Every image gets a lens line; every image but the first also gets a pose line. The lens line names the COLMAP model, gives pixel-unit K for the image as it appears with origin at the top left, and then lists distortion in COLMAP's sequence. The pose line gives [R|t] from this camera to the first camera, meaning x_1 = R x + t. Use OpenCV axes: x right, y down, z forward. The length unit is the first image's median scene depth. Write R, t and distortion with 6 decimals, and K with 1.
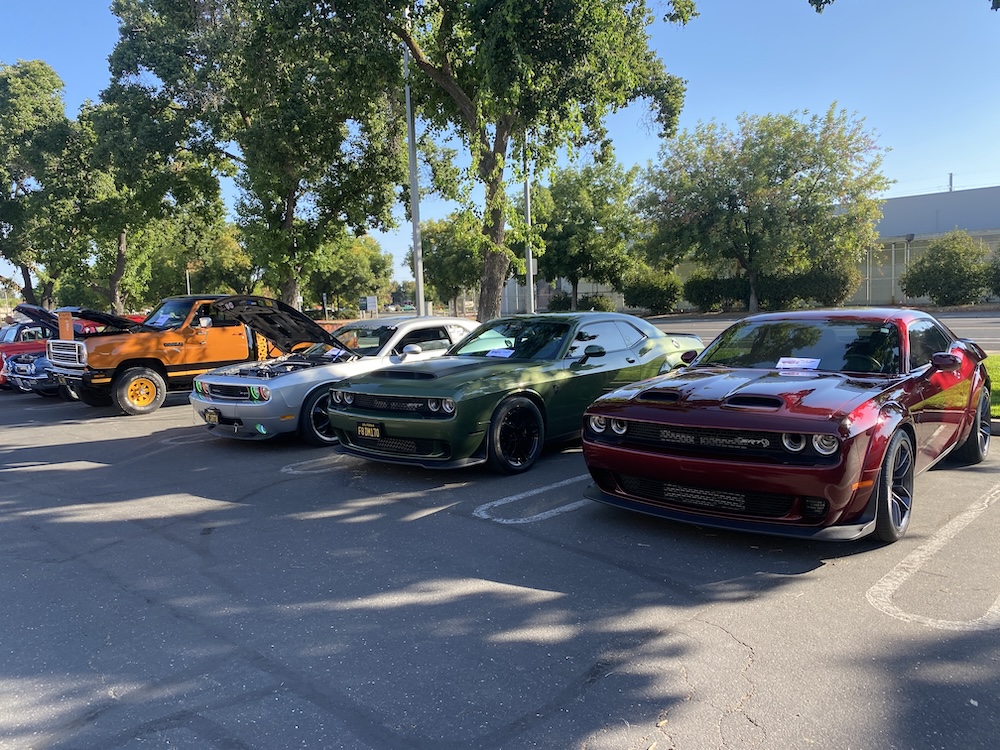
lens RADIAL K [[767.2, 0, 504.8], [0, 767.2, 376.7], [0, 0, 1]] dist [0.019789, -0.007892]
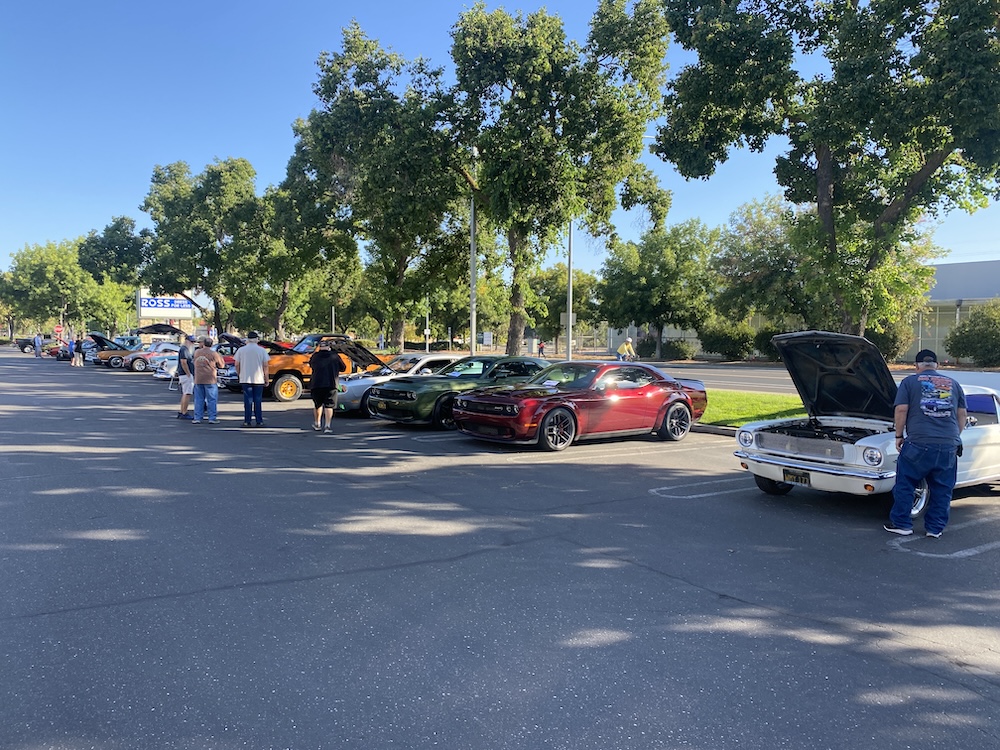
lens RADIAL K [[767.2, 0, 504.8], [0, 767.2, 376.7], [0, 0, 1]] dist [0.019789, -0.007892]
pose [[0.982718, 0.055280, -0.176665, 0.125608], [-0.063347, 0.997176, -0.040349, 0.012869], [0.173935, 0.050843, 0.983444, -0.248869]]
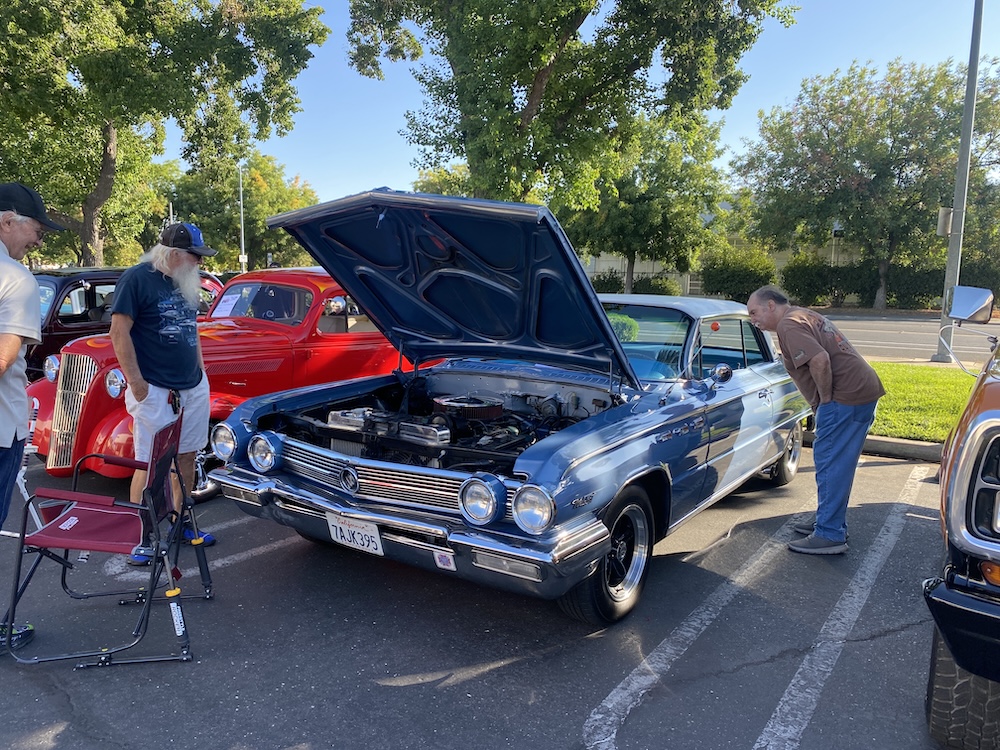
lens RADIAL K [[767.2, 0, 504.8], [0, 767.2, 376.7], [0, 0, 1]] dist [0.019789, -0.007892]
pose [[0.983575, 0.036890, 0.176688, -0.320857], [-0.042003, 0.998797, 0.025287, -0.024025], [-0.175543, -0.032294, 0.983942, 0.392961]]
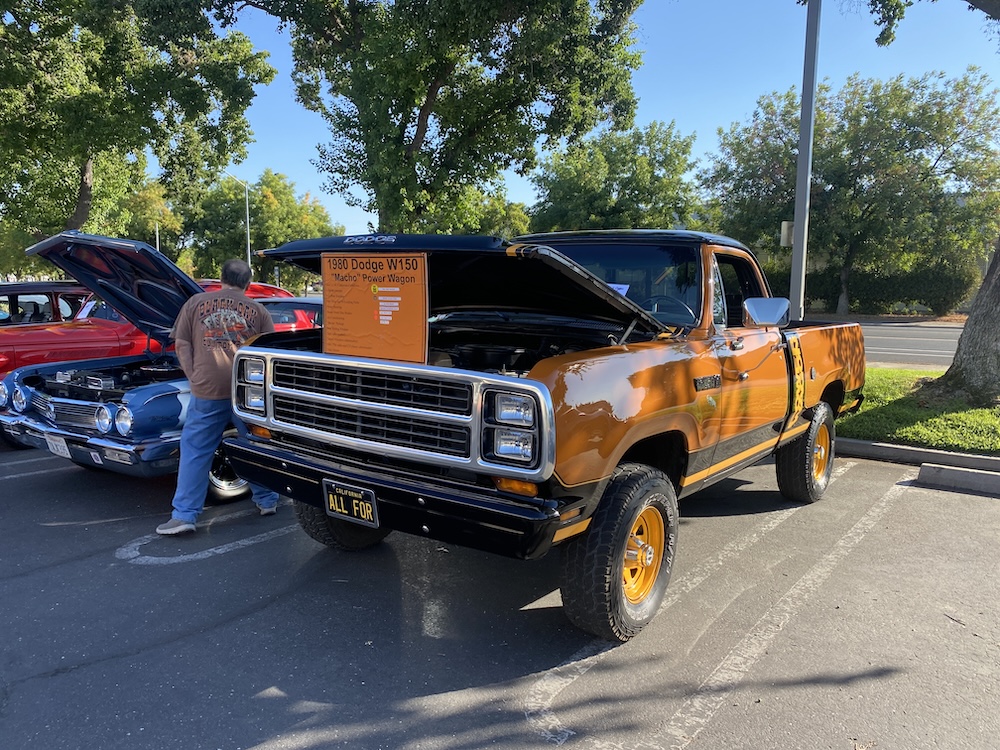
lens RADIAL K [[767.2, 0, 504.8], [0, 767.2, 376.7], [0, 0, 1]] dist [0.019789, -0.007892]
pose [[0.990806, 0.034686, 0.130771, -0.235122], [-0.036814, 0.999226, 0.013887, -0.019490], [-0.130188, -0.018573, 0.991315, 0.307249]]
